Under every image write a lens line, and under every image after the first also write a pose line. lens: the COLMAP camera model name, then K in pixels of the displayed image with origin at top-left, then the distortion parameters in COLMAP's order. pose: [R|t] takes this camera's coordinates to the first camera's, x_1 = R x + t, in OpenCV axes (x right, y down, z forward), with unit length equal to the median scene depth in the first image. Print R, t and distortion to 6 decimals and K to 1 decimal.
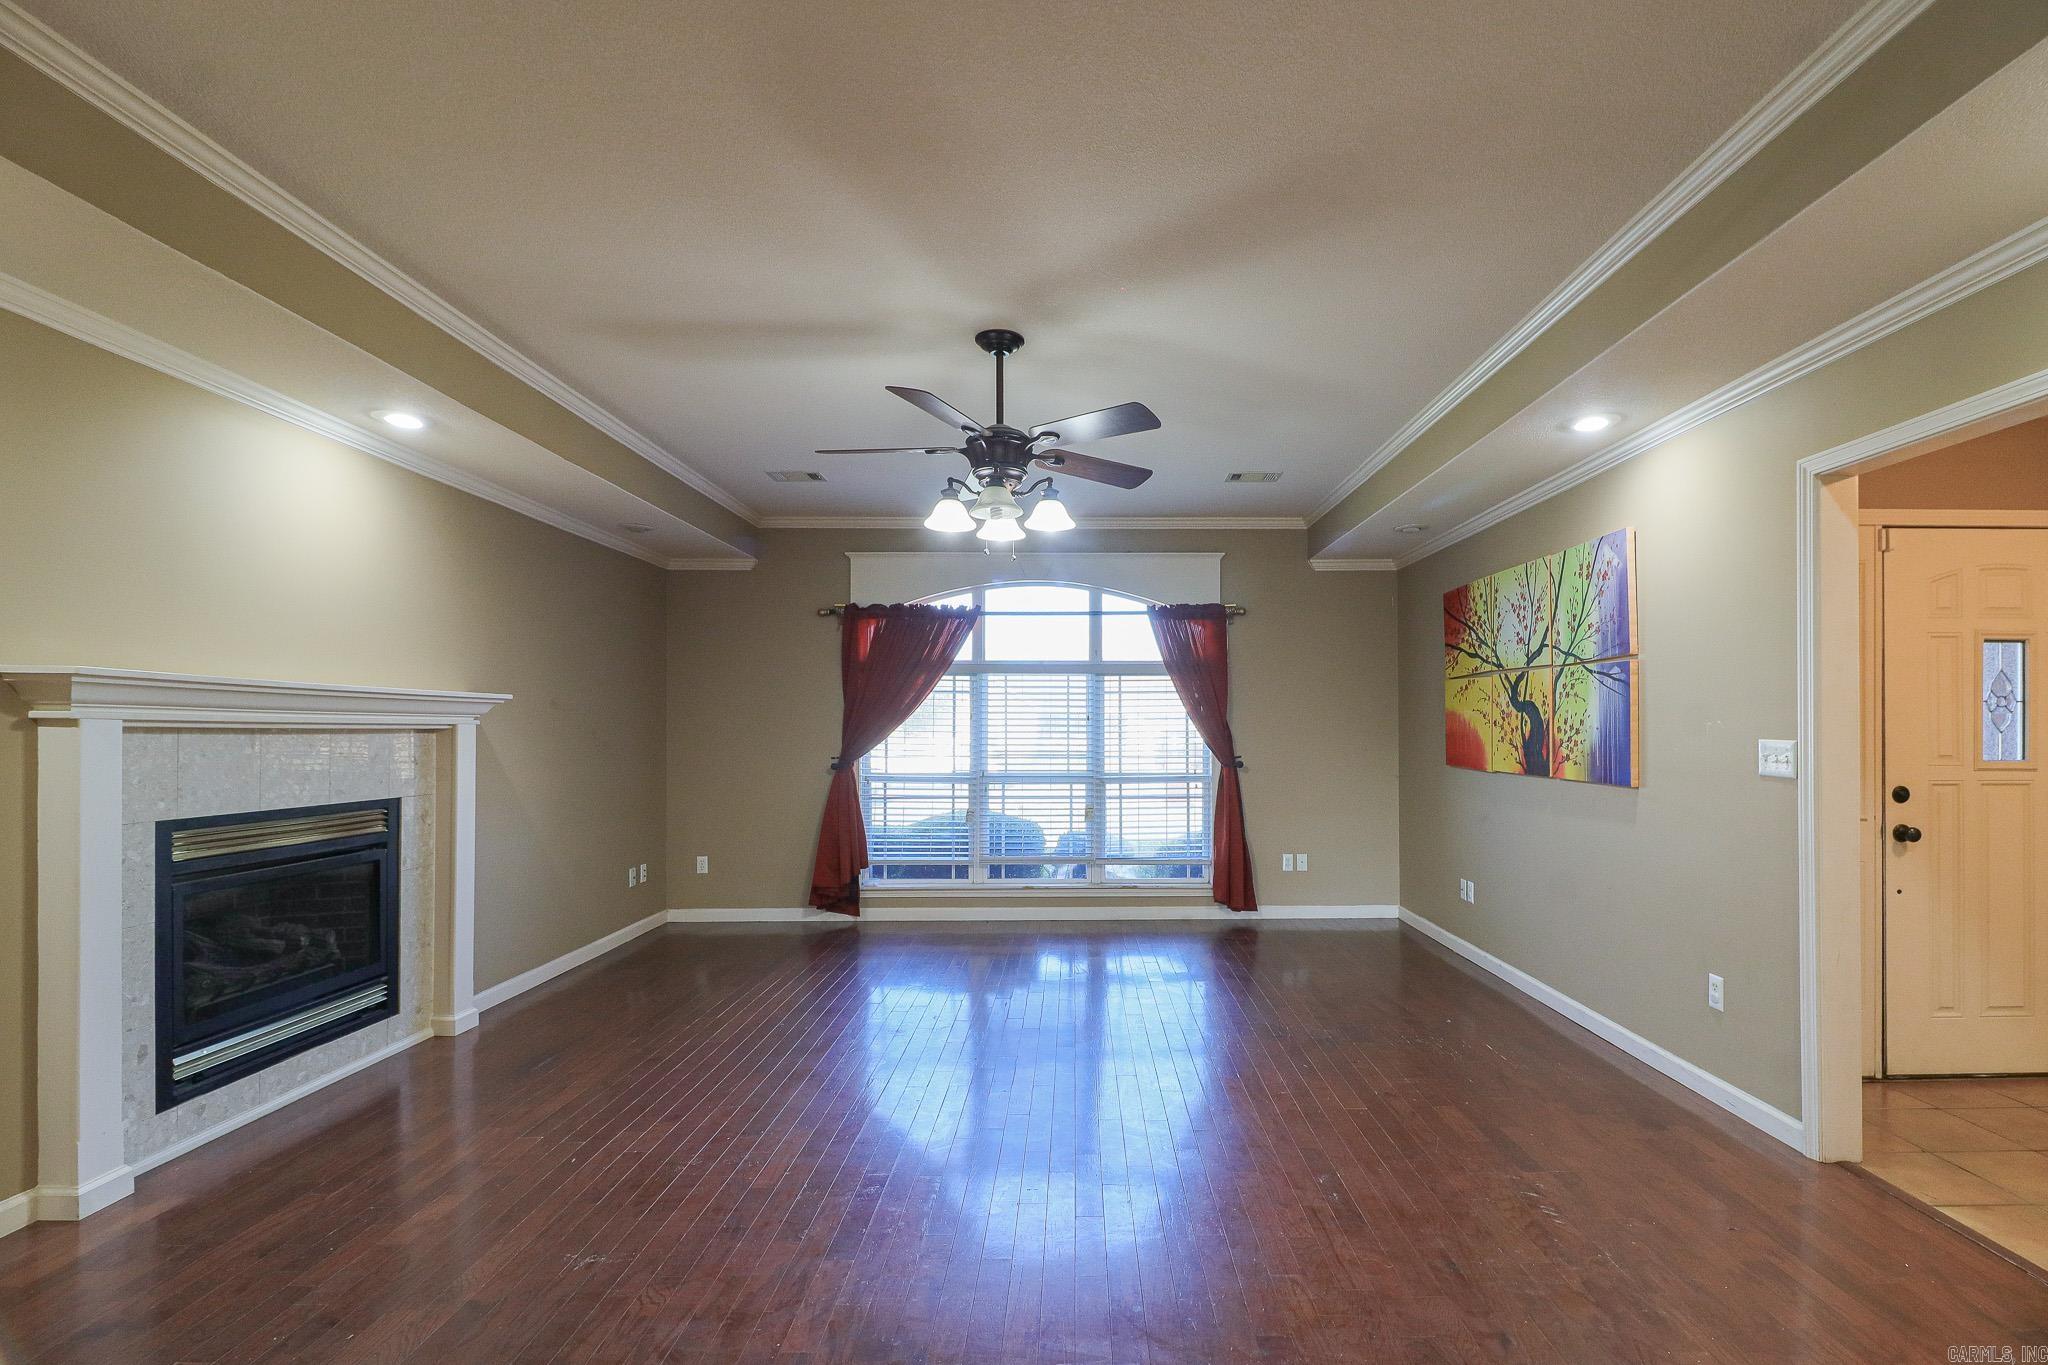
lens RADIAL K [[969.6, 0, 1030.1], [0, 969.6, 715.1], [0, 0, 1]] dist [0.023728, -0.014430]
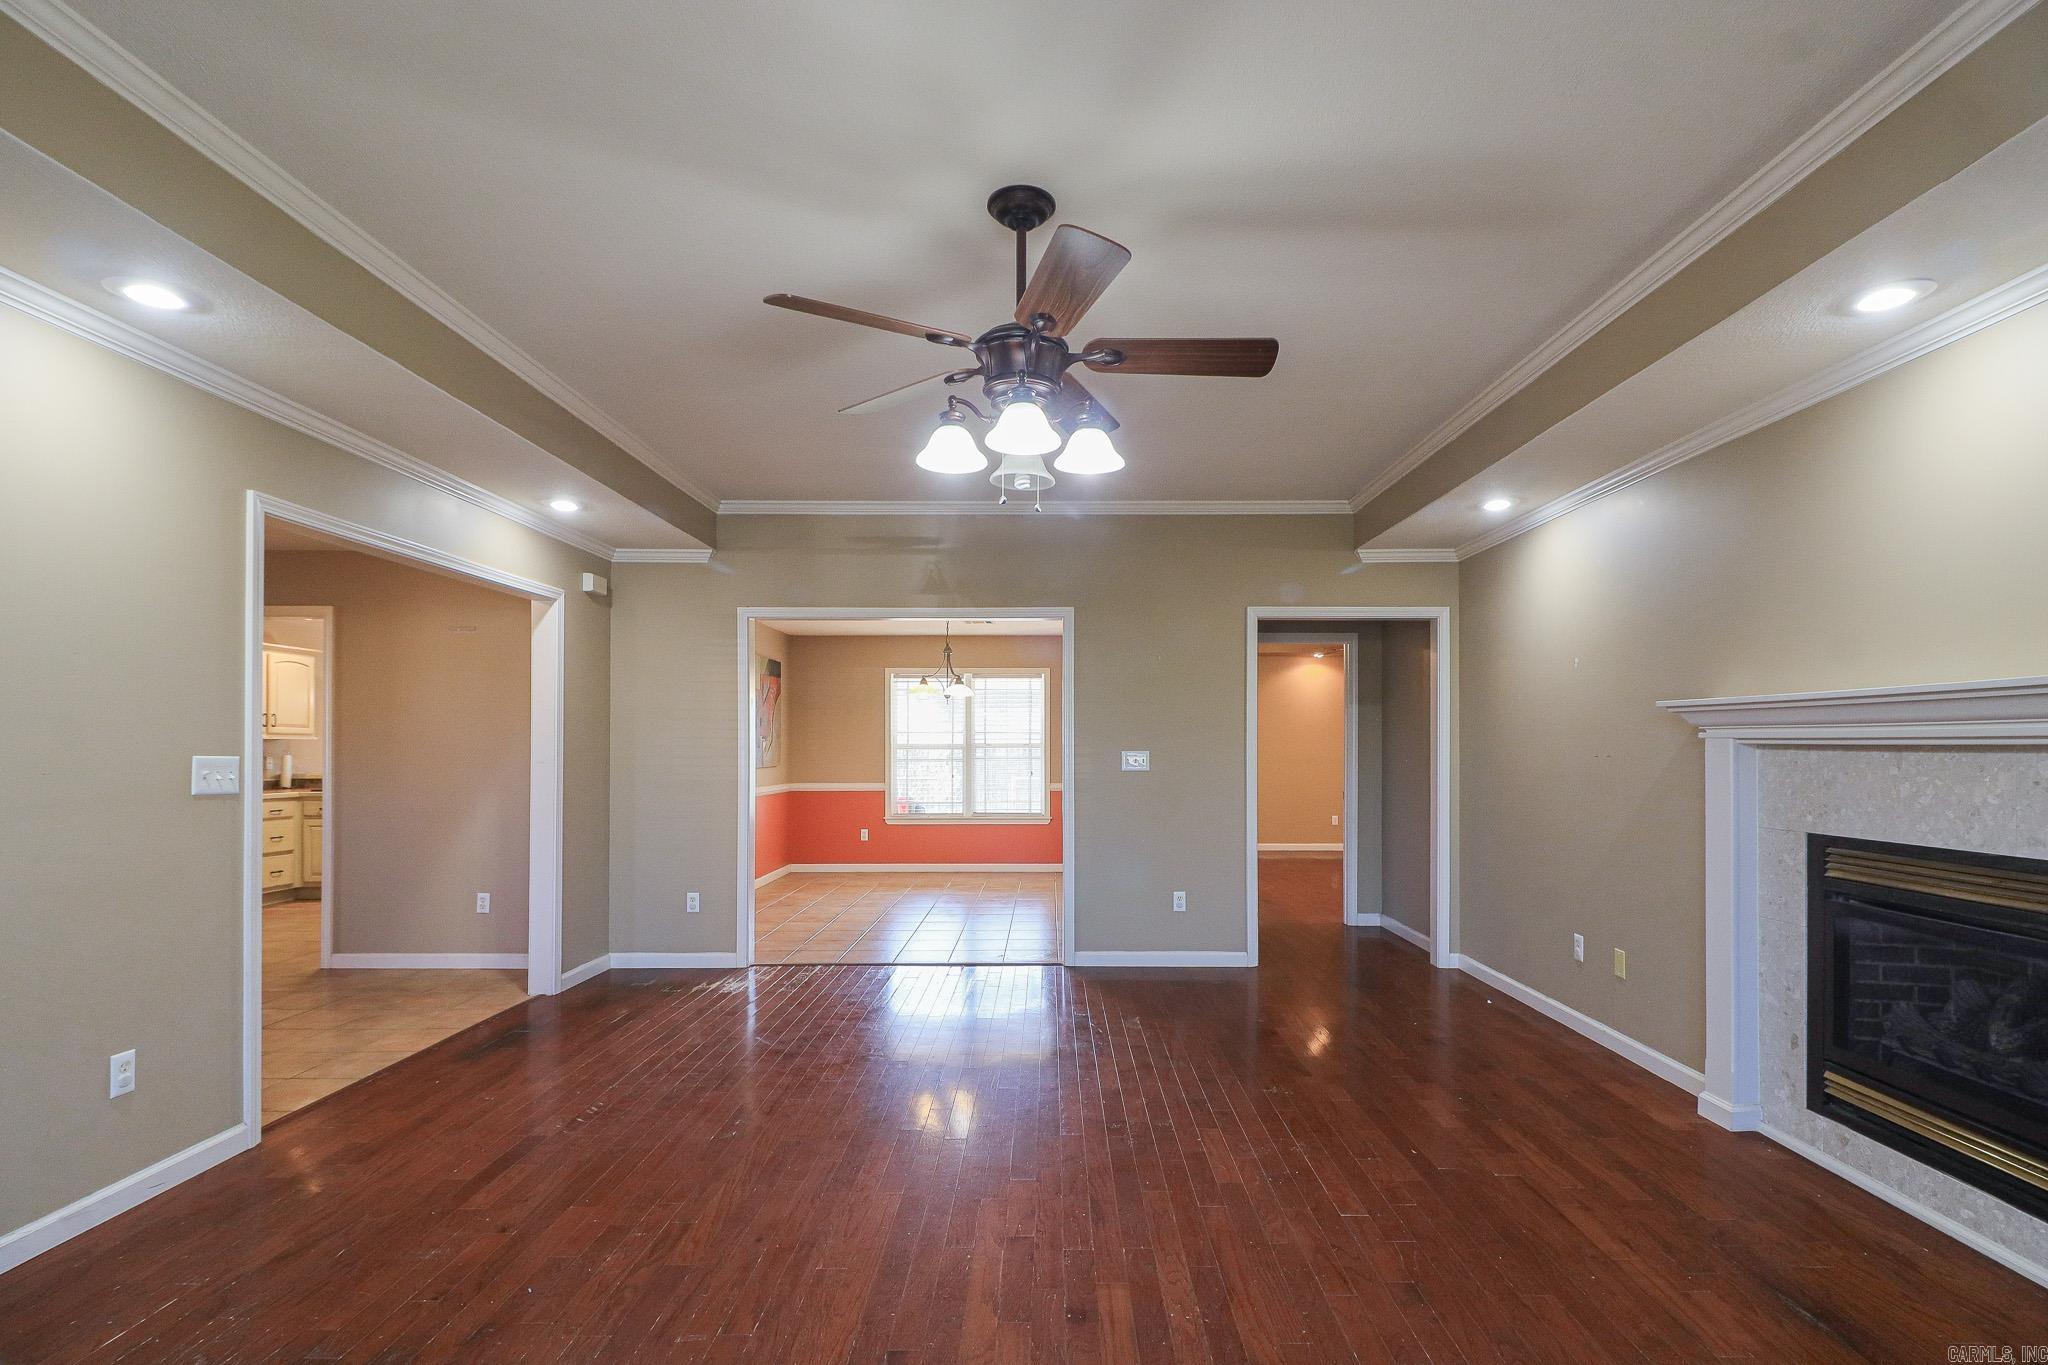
lens RADIAL K [[958.3, 0, 1061.1], [0, 958.3, 734.9], [0, 0, 1]] dist [0.020557, -0.016519]
pose [[-0.998000, -0.000574, -0.063210, -0.016379], [0.001126, 0.999639, -0.026860, 0.025940], [0.063203, -0.026878, -0.997639, 1.745450]]
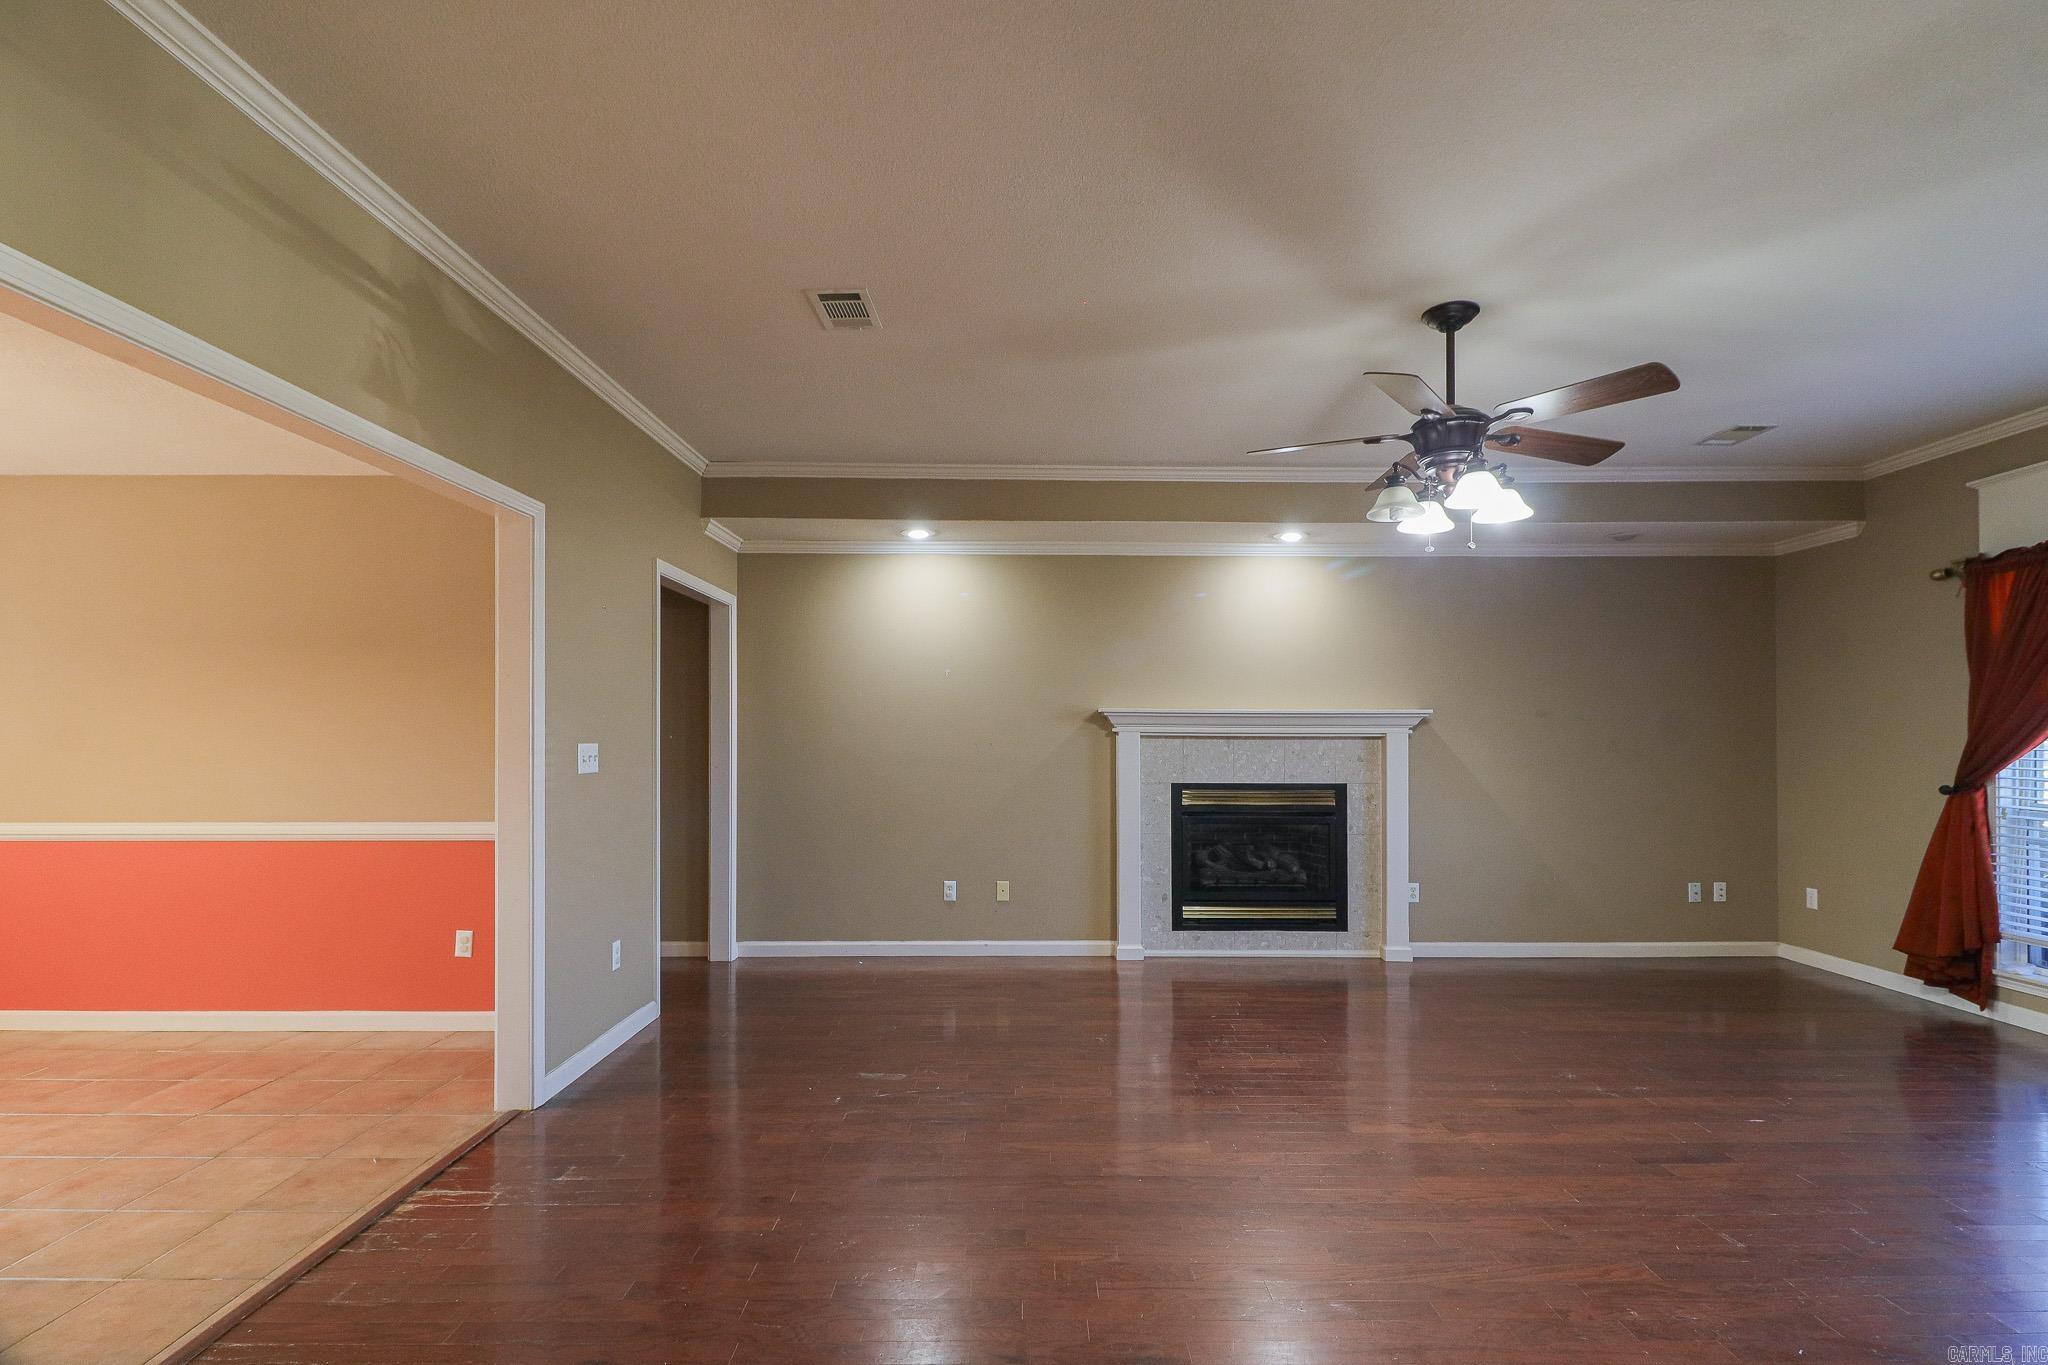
lens RADIAL K [[918.2, 0, 1061.3], [0, 918.2, 725.9], [0, 0, 1]] dist [0.018981, 0.000026]
pose [[0.055047, -0.011529, -0.998417, 0.836328], [0.013920, 0.999845, -0.010778, 0.008373], [0.998387, -0.013305, 0.055199, 0.590573]]
